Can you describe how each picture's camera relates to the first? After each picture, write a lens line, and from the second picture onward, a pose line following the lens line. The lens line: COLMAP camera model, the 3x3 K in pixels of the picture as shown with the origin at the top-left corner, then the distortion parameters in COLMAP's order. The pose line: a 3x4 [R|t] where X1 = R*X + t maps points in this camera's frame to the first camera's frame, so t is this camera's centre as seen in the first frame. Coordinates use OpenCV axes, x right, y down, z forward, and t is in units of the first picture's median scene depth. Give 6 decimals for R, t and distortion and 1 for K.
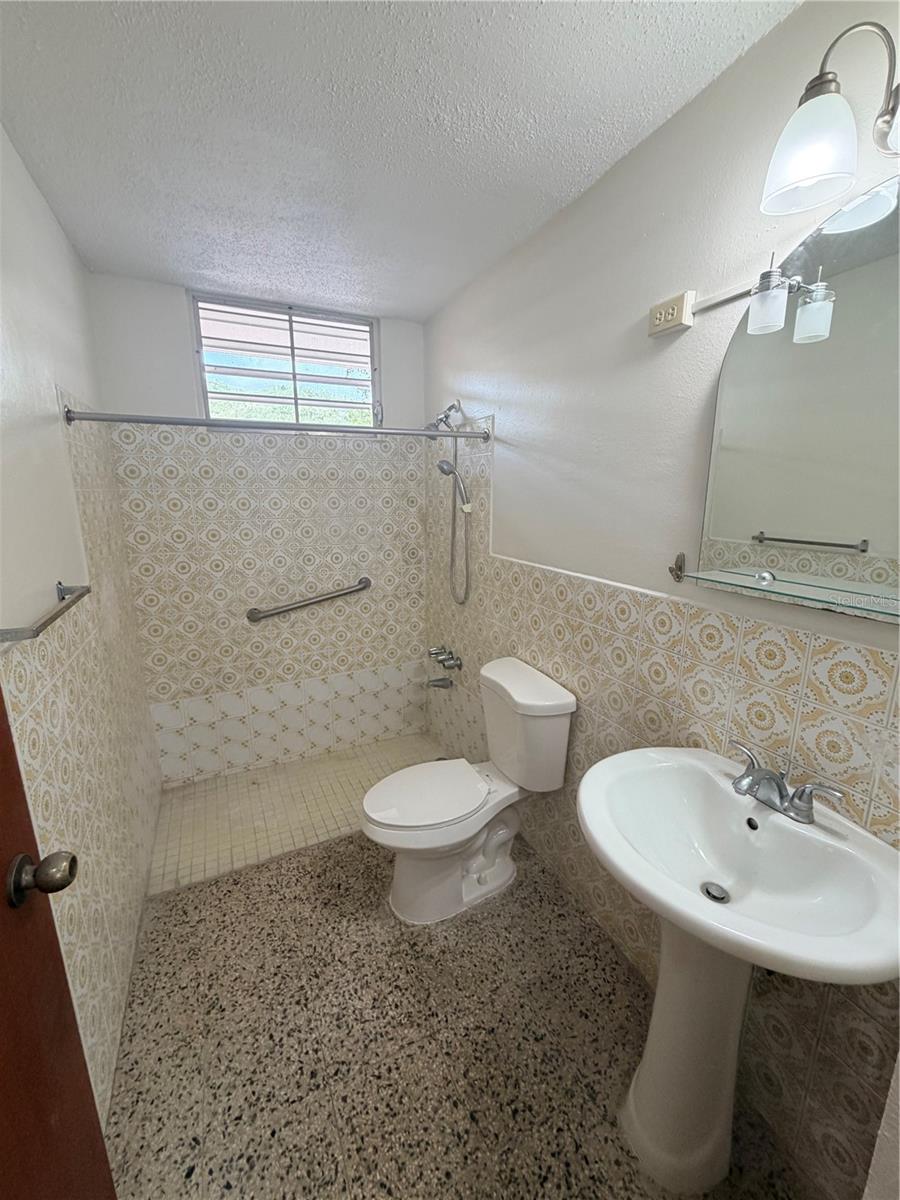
lens RADIAL K [[480.1, 0, 451.2], [0, 480.1, 597.9], [0, 0, 1]] dist [-0.001944, 0.000800]
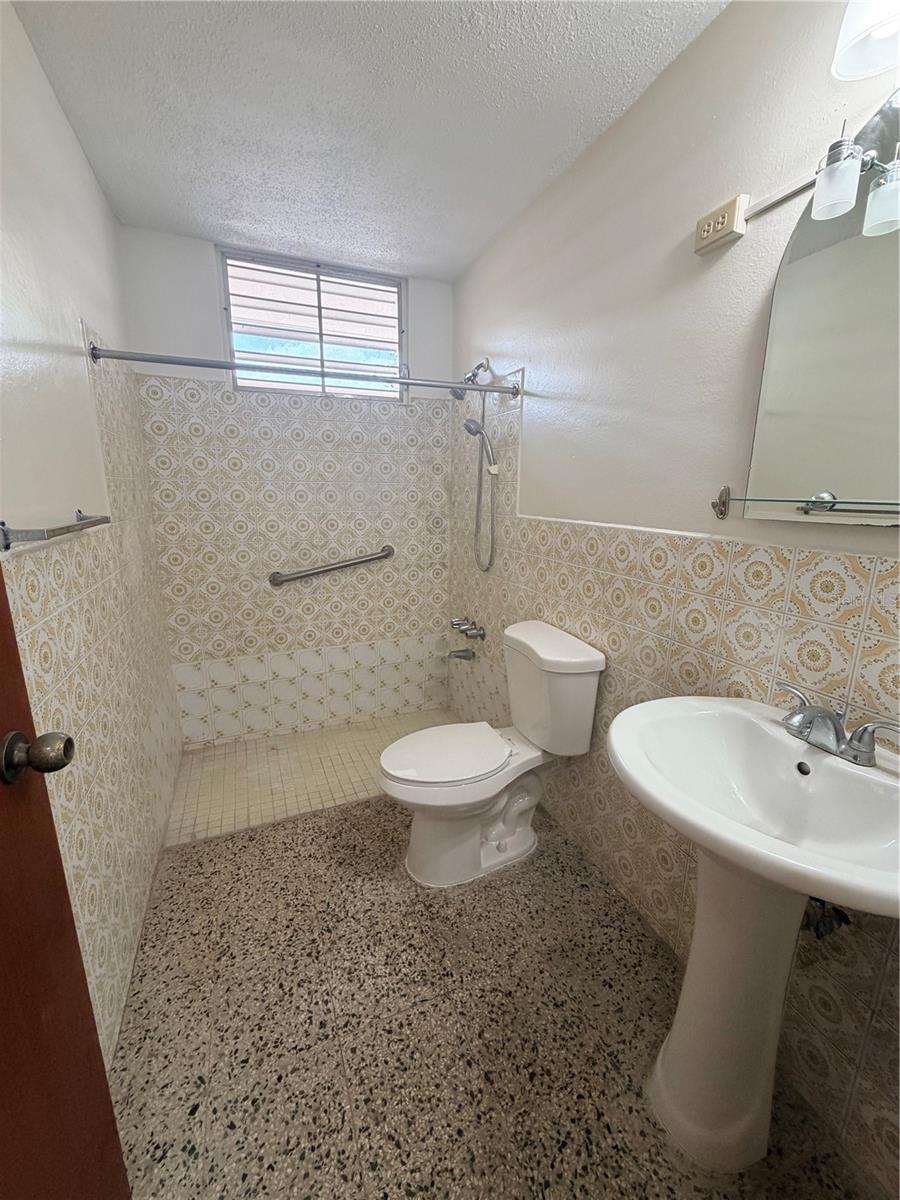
lens RADIAL K [[480.1, 0, 451.5], [0, 480.1, 599.2], [0, 0, 1]] dist [-0.001944, 0.000800]
pose [[0.998580, 0.020592, -0.049134, 0.001275], [-0.020491, 0.999787, 0.002542, 0.112465], [0.049176, -0.001531, 0.998789, 0.043423]]
